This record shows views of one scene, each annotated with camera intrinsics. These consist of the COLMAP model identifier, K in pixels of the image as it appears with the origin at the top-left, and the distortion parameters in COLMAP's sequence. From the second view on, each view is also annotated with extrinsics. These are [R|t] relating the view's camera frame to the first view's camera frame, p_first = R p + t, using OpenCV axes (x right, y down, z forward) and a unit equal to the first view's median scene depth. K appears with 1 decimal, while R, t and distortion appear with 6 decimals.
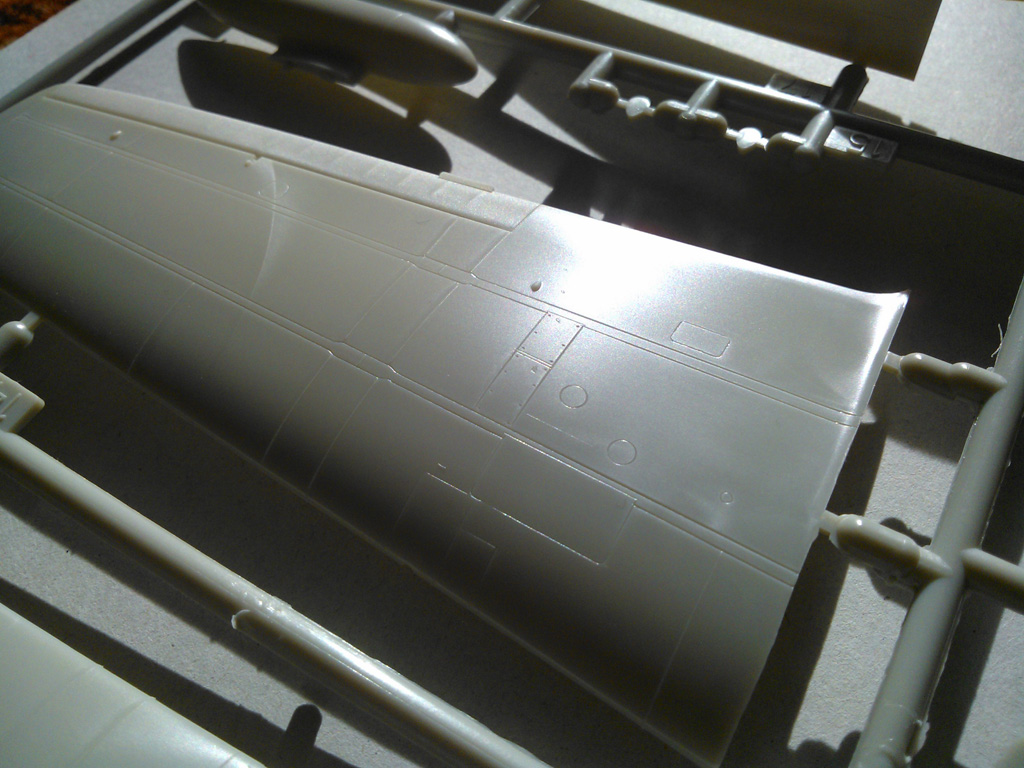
lens RADIAL K [[883.2, 0, 512.0], [0, 883.2, 384.0], [0, 0, 1]] dist [0.053460, -0.222696]
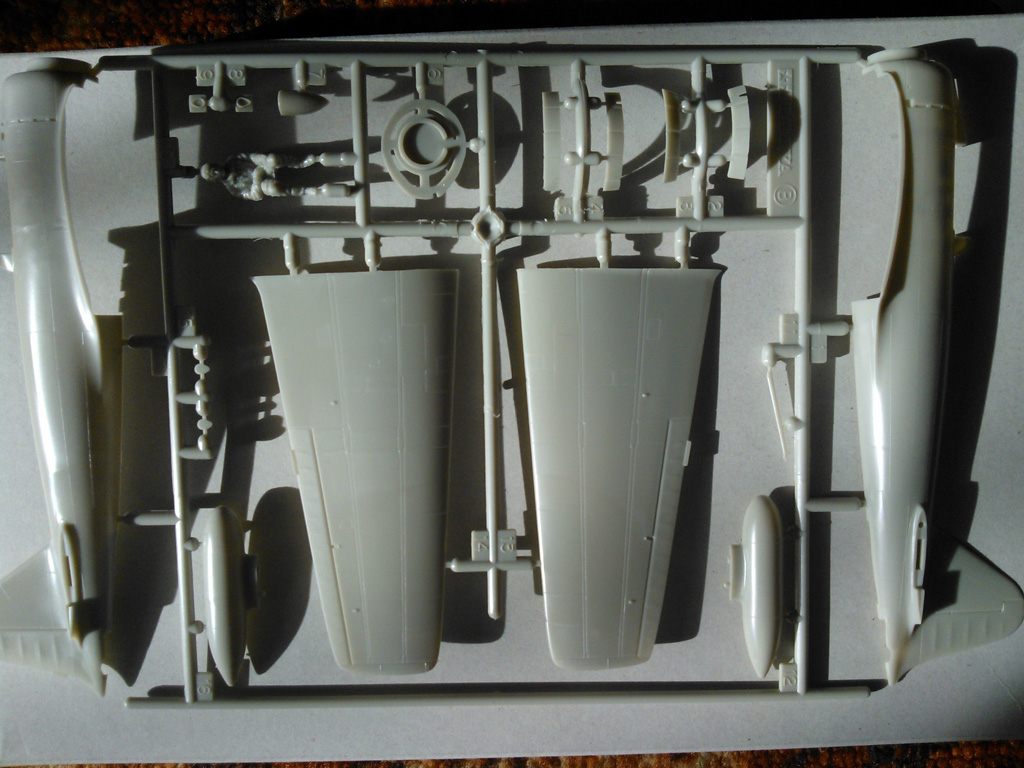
lens RADIAL K [[883.2, 0, 512.0], [0, 883.2, 384.0], [0, 0, 1]] dist [0.053460, -0.222696]
pose [[-0.521660, -0.853092, -0.010231, -0.179383], [0.693947, -0.431259, 0.576587, -1.279537], [-0.496294, 0.293683, 0.816972, -1.437165]]
